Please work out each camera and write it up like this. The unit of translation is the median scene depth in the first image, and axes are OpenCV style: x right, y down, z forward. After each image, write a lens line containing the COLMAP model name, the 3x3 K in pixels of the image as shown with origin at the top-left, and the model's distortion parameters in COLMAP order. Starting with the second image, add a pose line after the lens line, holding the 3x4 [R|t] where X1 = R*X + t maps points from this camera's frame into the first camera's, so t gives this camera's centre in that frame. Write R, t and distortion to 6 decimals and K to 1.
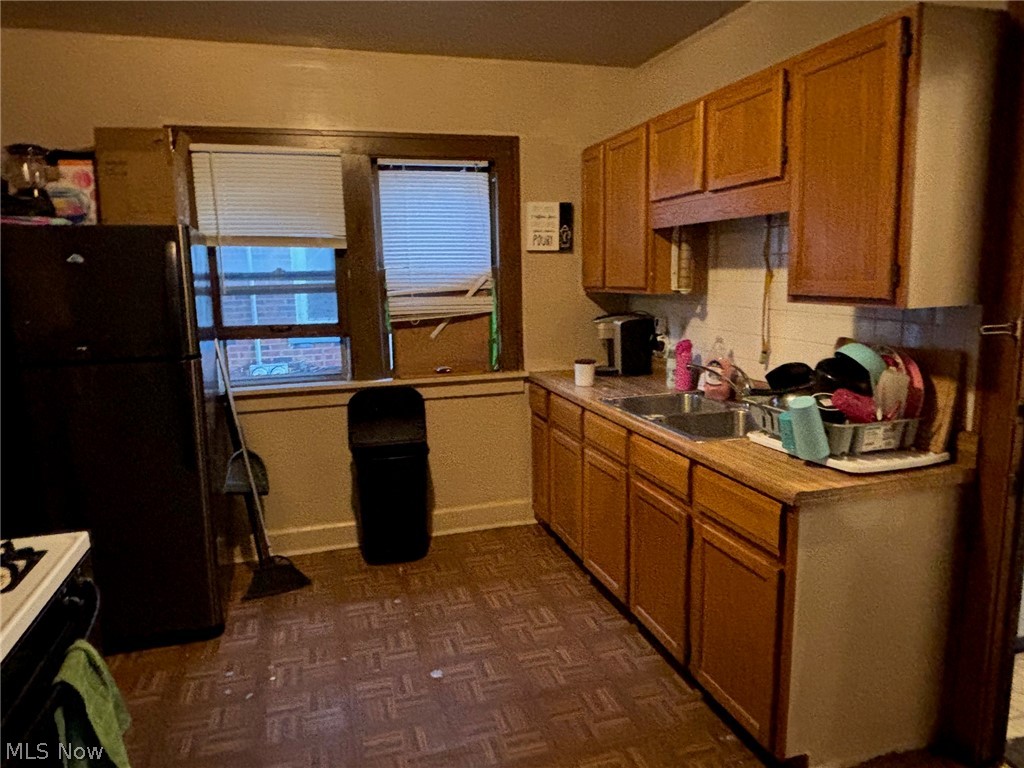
lens RADIAL K [[682.9, 0, 512.0], [0, 682.9, 384.0], [0, 0, 1]] dist [0.045088, -0.058921]
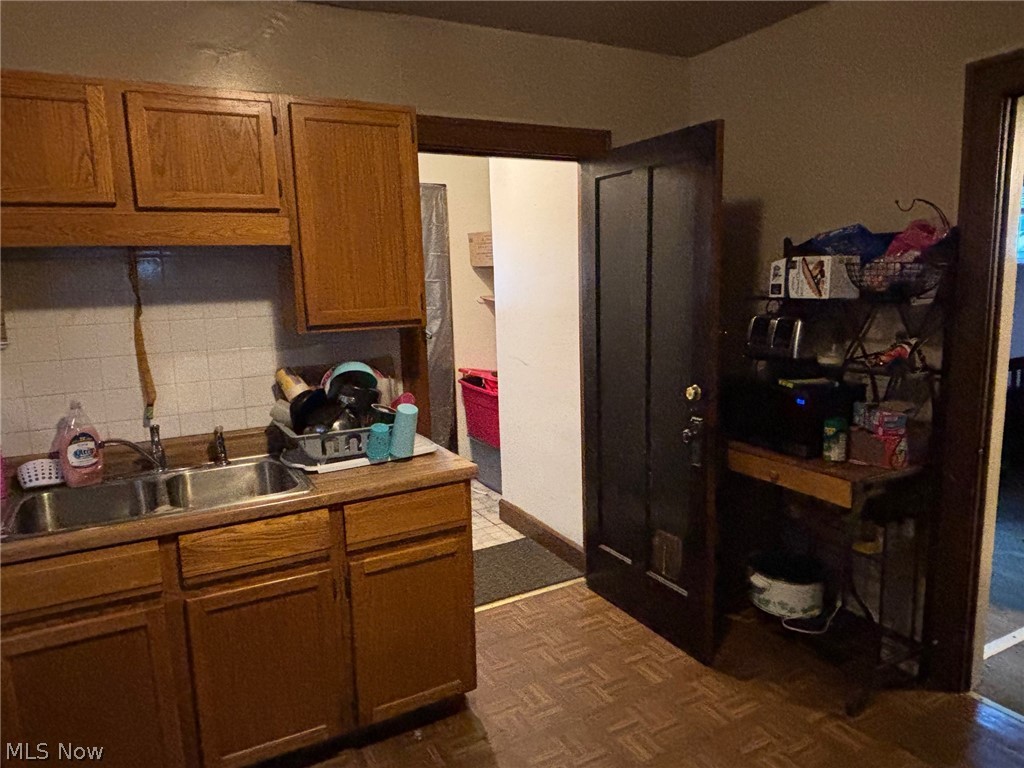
lens RADIAL K [[682.9, 0, 512.0], [0, 682.9, 384.0], [0, 0, 1]] dist [0.045088, -0.058921]
pose [[-0.193064, -0.129421, 0.972613, -0.672315], [0.200666, 0.965103, 0.168254, -0.156979], [-0.960448, 0.227654, -0.160356, 0.900696]]
